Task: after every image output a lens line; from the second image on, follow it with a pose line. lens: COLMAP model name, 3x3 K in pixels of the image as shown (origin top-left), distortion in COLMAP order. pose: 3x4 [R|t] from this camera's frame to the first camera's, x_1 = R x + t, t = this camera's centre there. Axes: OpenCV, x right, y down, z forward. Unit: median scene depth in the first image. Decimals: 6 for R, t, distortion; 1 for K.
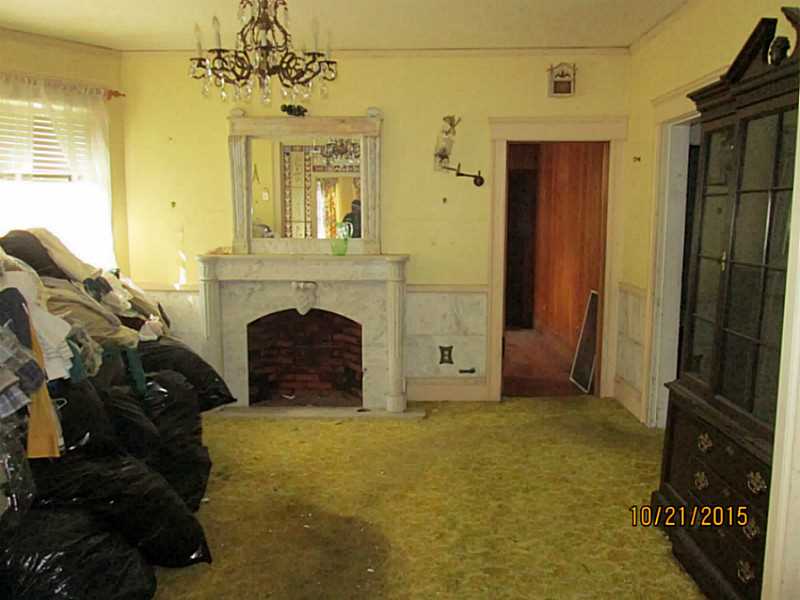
lens RADIAL K [[658.2, 0, 400.0], [0, 658.2, 300.0], [0, 0, 1]] dist [-0.035018, 0.000030]
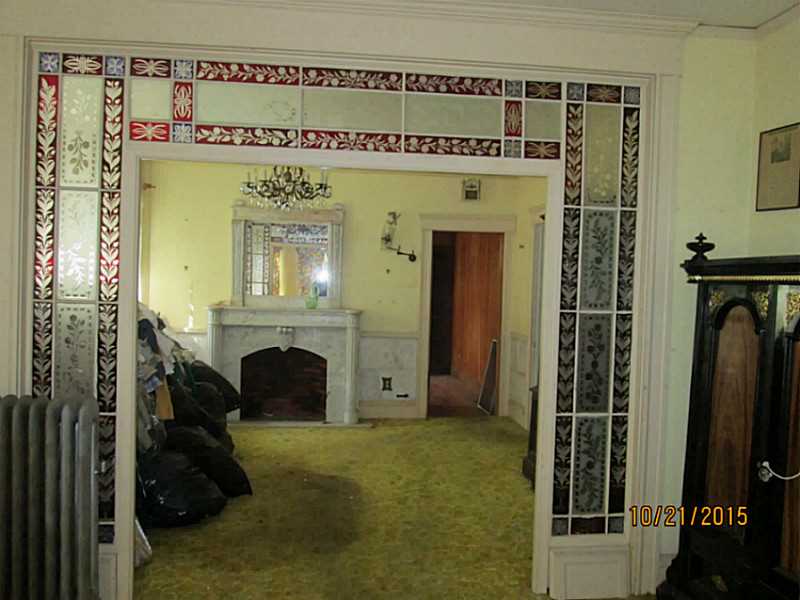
lens RADIAL K [[658.2, 0, 400.0], [0, 658.2, 300.0], [0, 0, 1]] dist [-0.035018, 0.000030]
pose [[0.992474, 0.022984, 0.120282, -0.074735], [-0.011390, 0.995296, -0.096210, 0.044030], [-0.121927, 0.094116, 0.988067, -0.380589]]
